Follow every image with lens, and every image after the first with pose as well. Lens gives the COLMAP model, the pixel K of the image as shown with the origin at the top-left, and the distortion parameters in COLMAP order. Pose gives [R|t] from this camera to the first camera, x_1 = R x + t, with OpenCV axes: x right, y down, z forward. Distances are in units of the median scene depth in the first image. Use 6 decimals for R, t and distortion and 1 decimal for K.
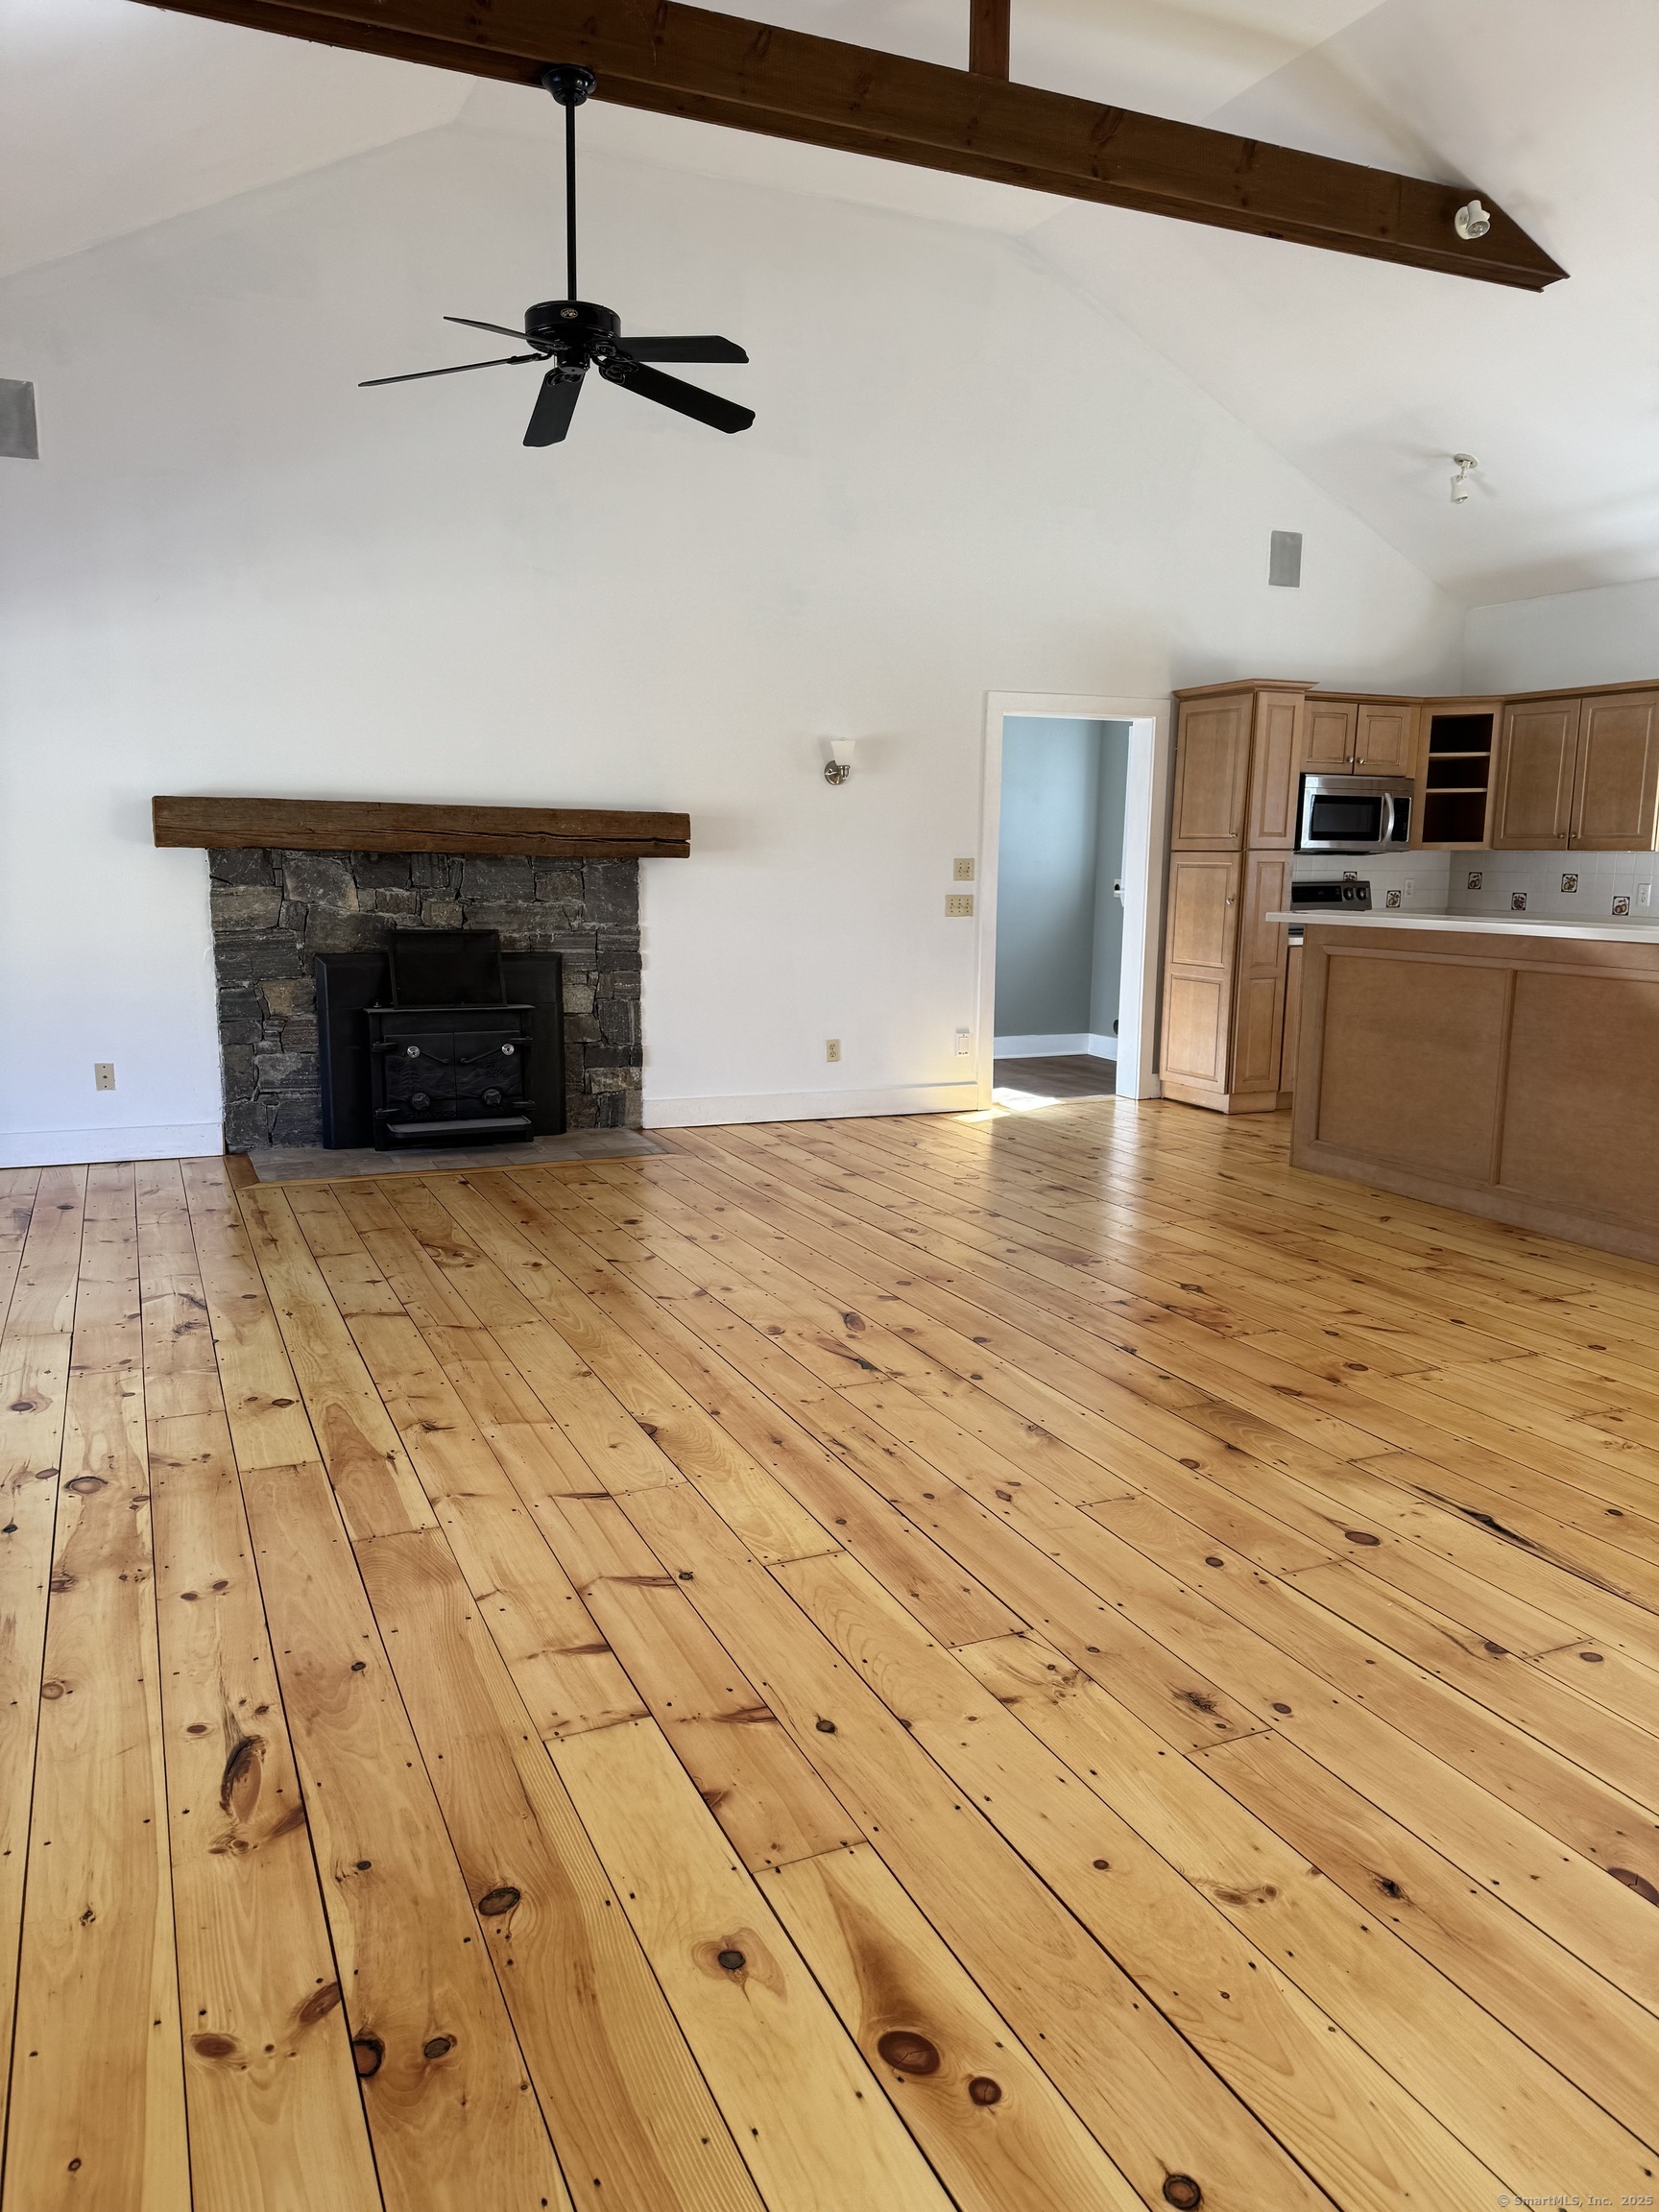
lens RADIAL K [[1532.3, 0, 812.5], [0, 1532.3, 1121.0], [0, 0, 1]] dist [0.113776, -0.211598]
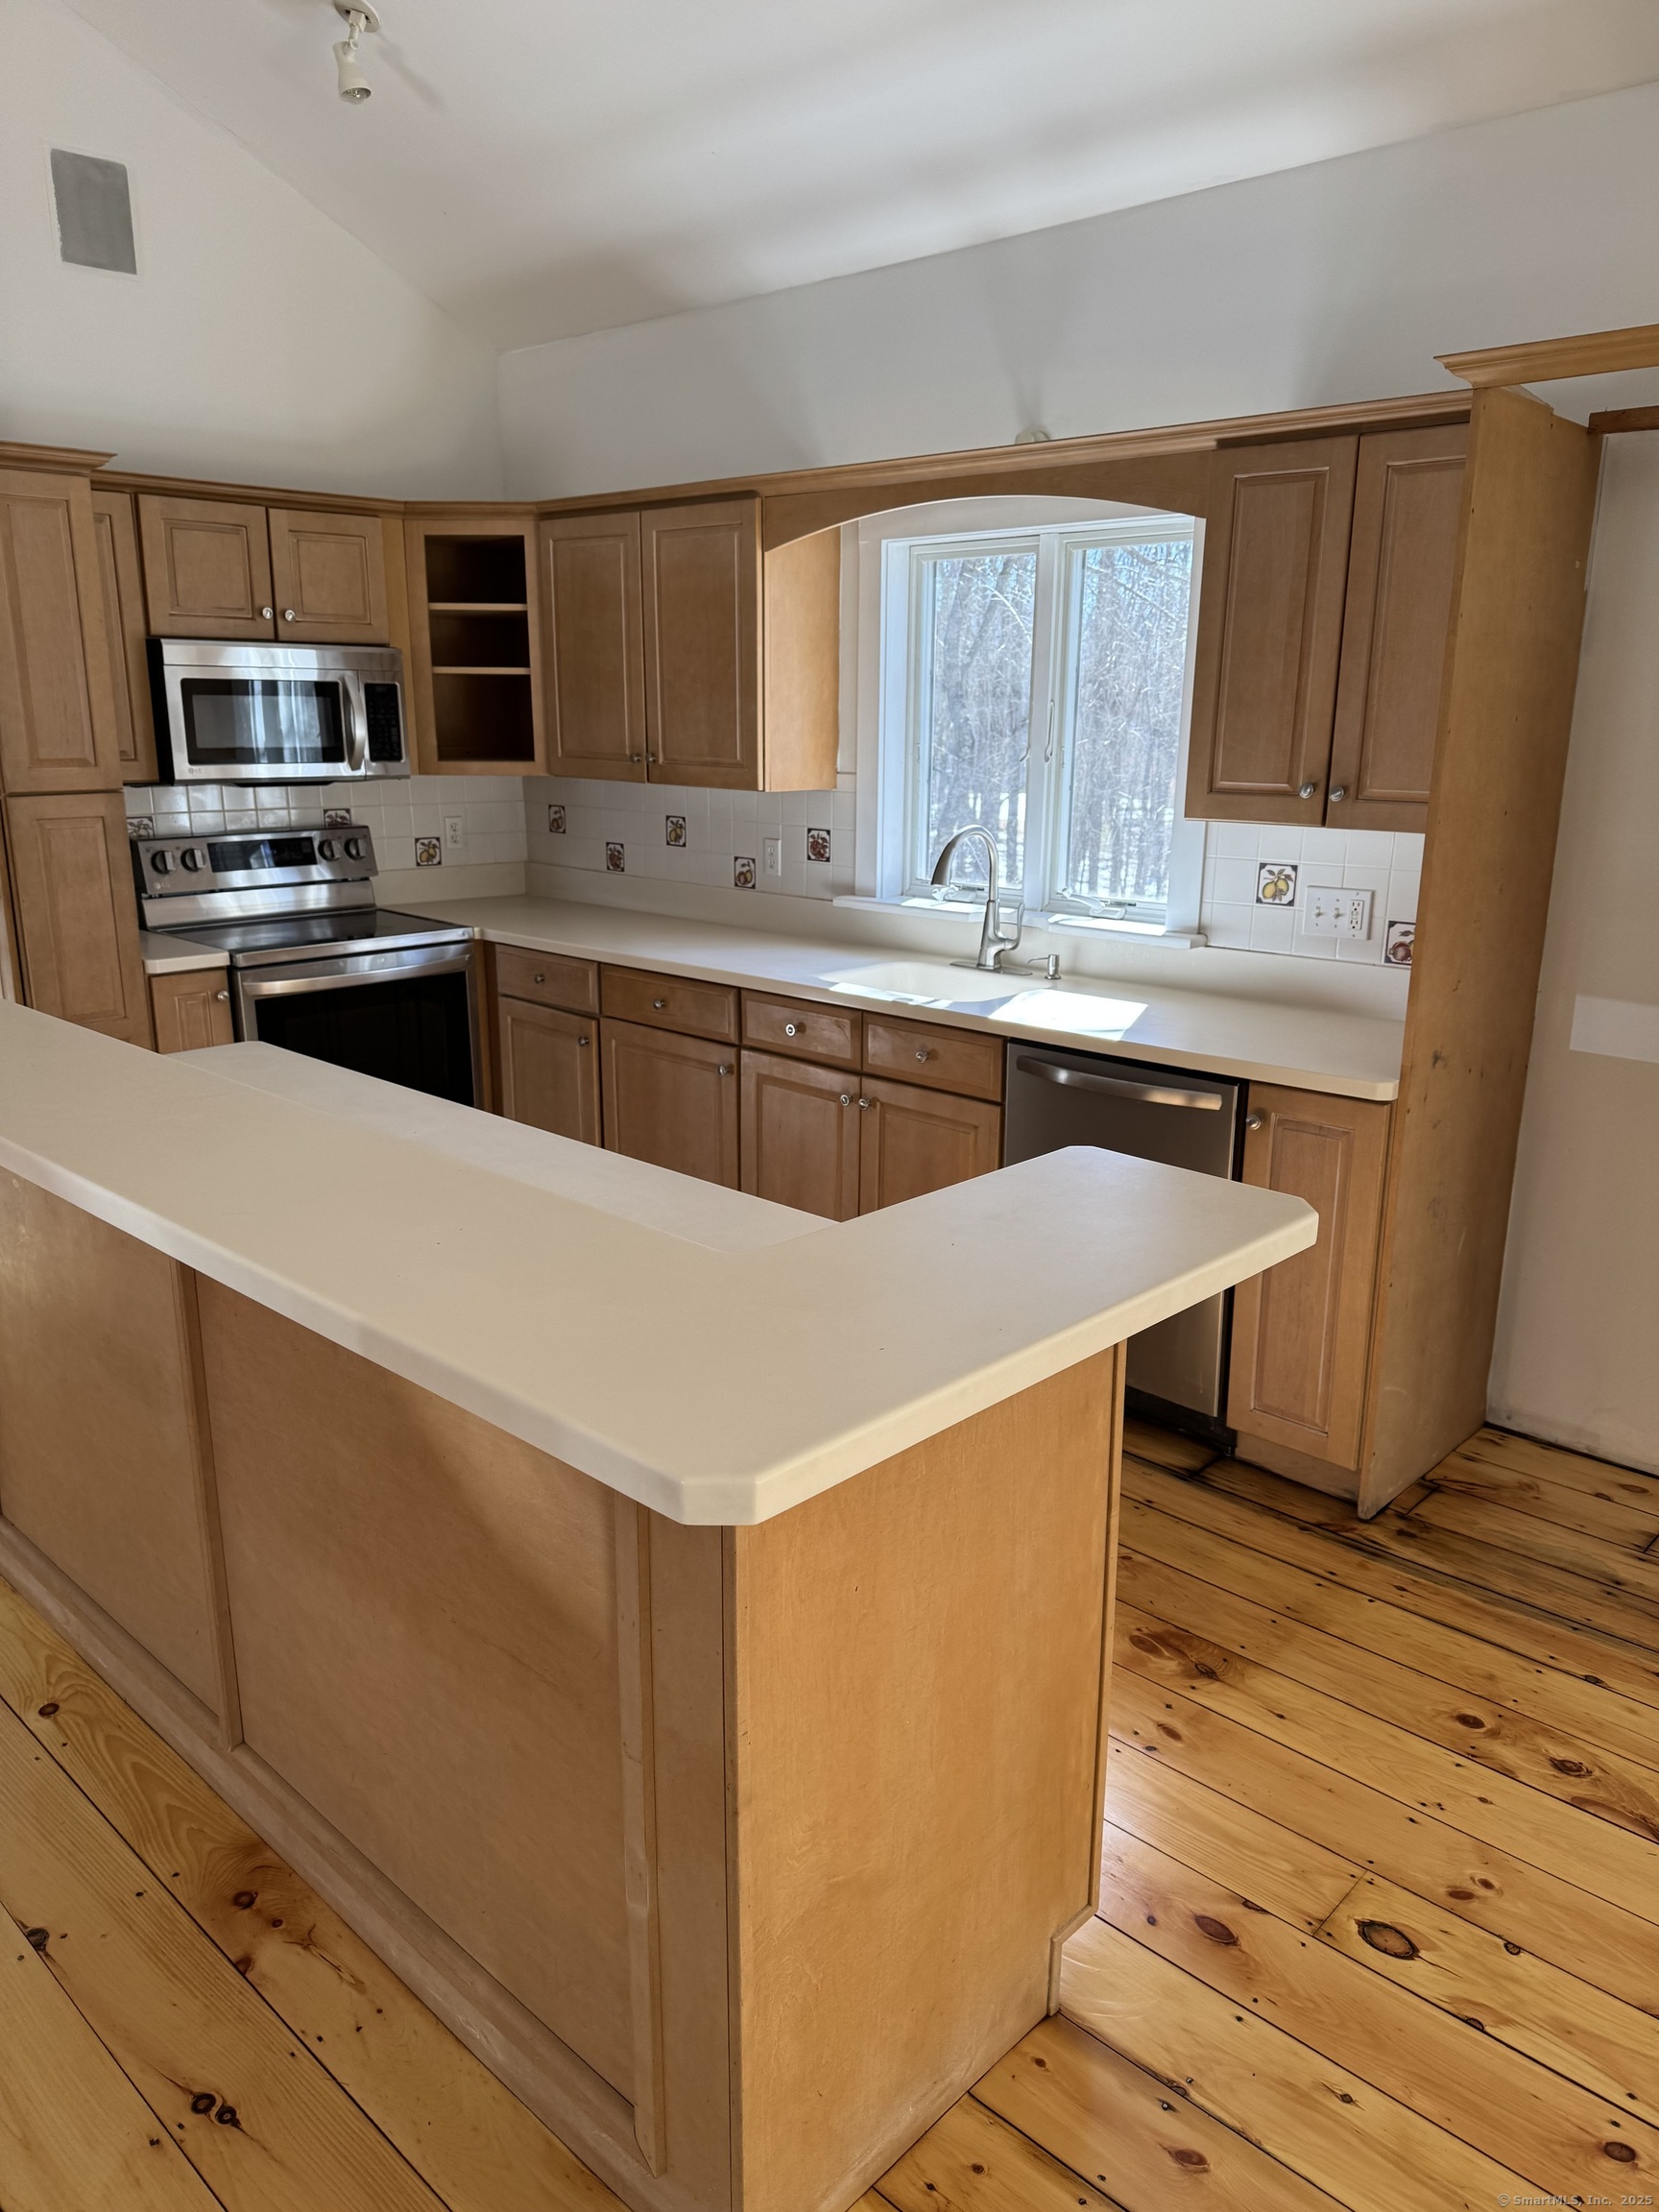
lens RADIAL K [[1536.9, 0, 838.6], [0, 1536.9, 1113.1], [0, 0, 1]] dist [0.168191, -0.310951]
pose [[0.922210, -0.102813, 0.372772, 0.469737], [0.068209, 0.992141, 0.104896, -0.156043], [-0.380627, -0.071310, 0.921975, 0.616404]]
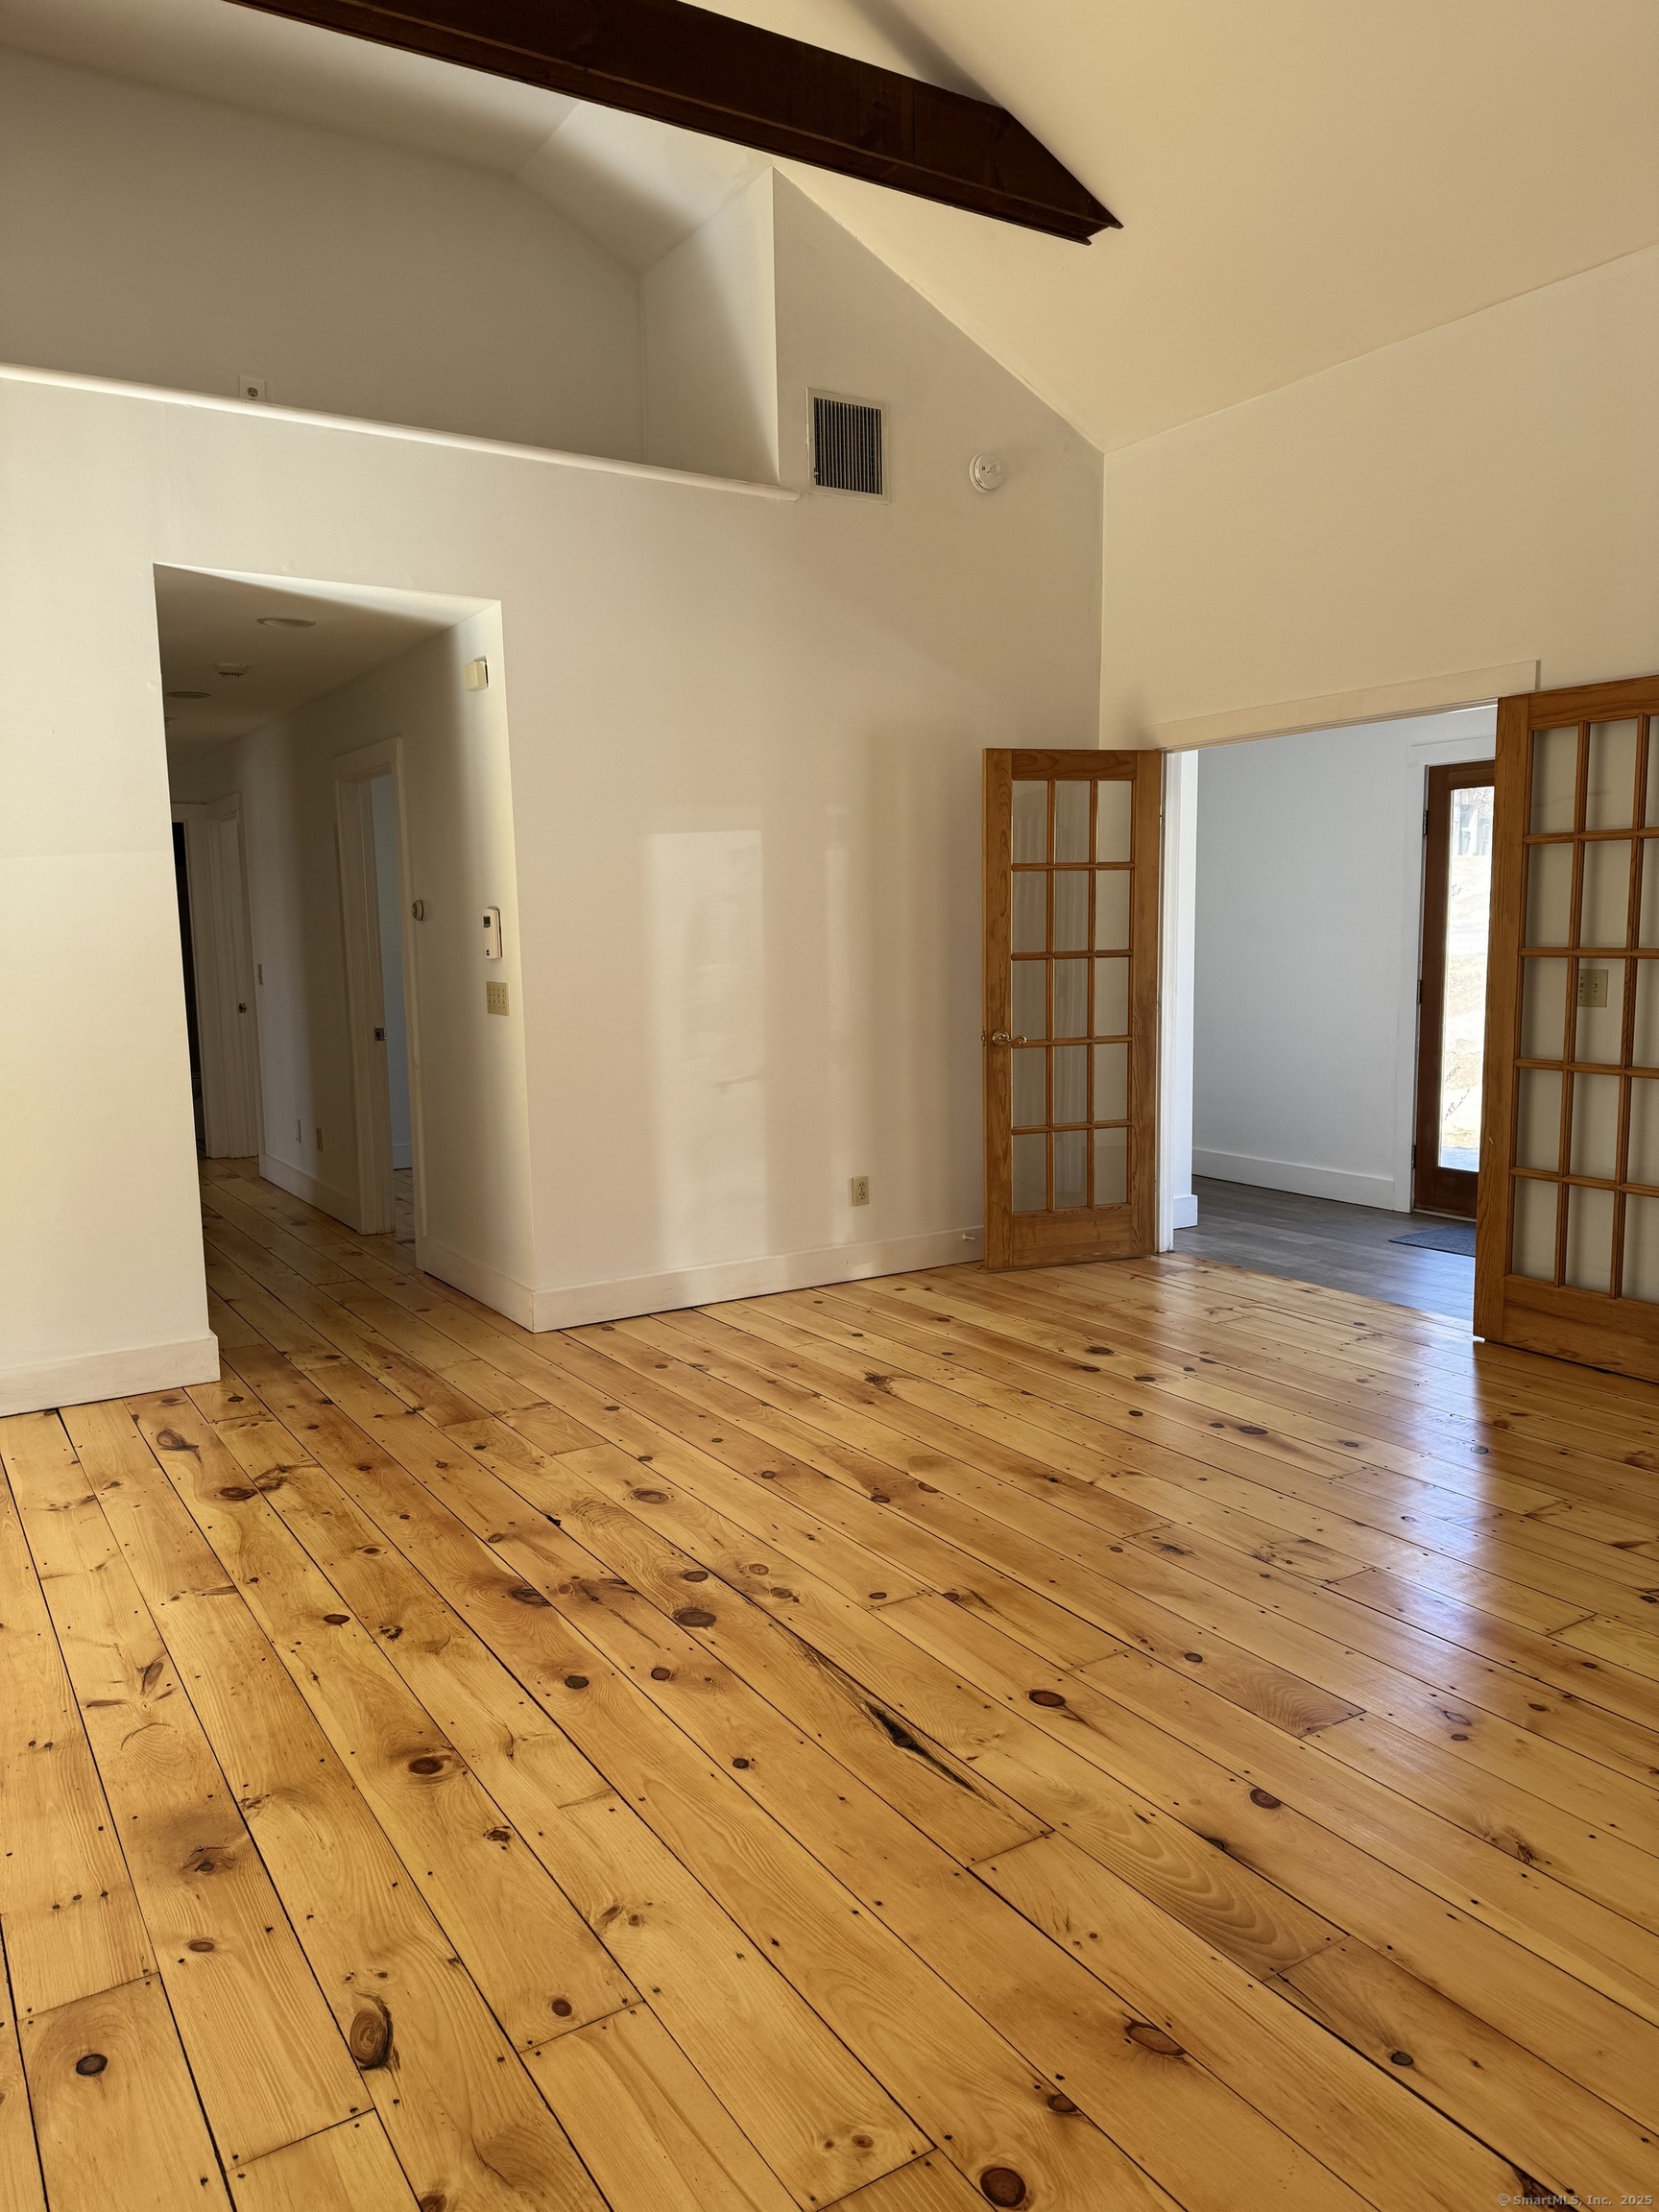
lens RADIAL K [[1536.9, 0, 838.6], [0, 1536.9, 1113.1], [0, 0, 1]] dist [0.168191, -0.310951]
pose [[-0.988330, 0.026251, -0.150051, 0.336693], [-0.017908, 0.958185, 0.285588, -0.178835], [0.151273, 0.284942, -0.946533, 0.978016]]
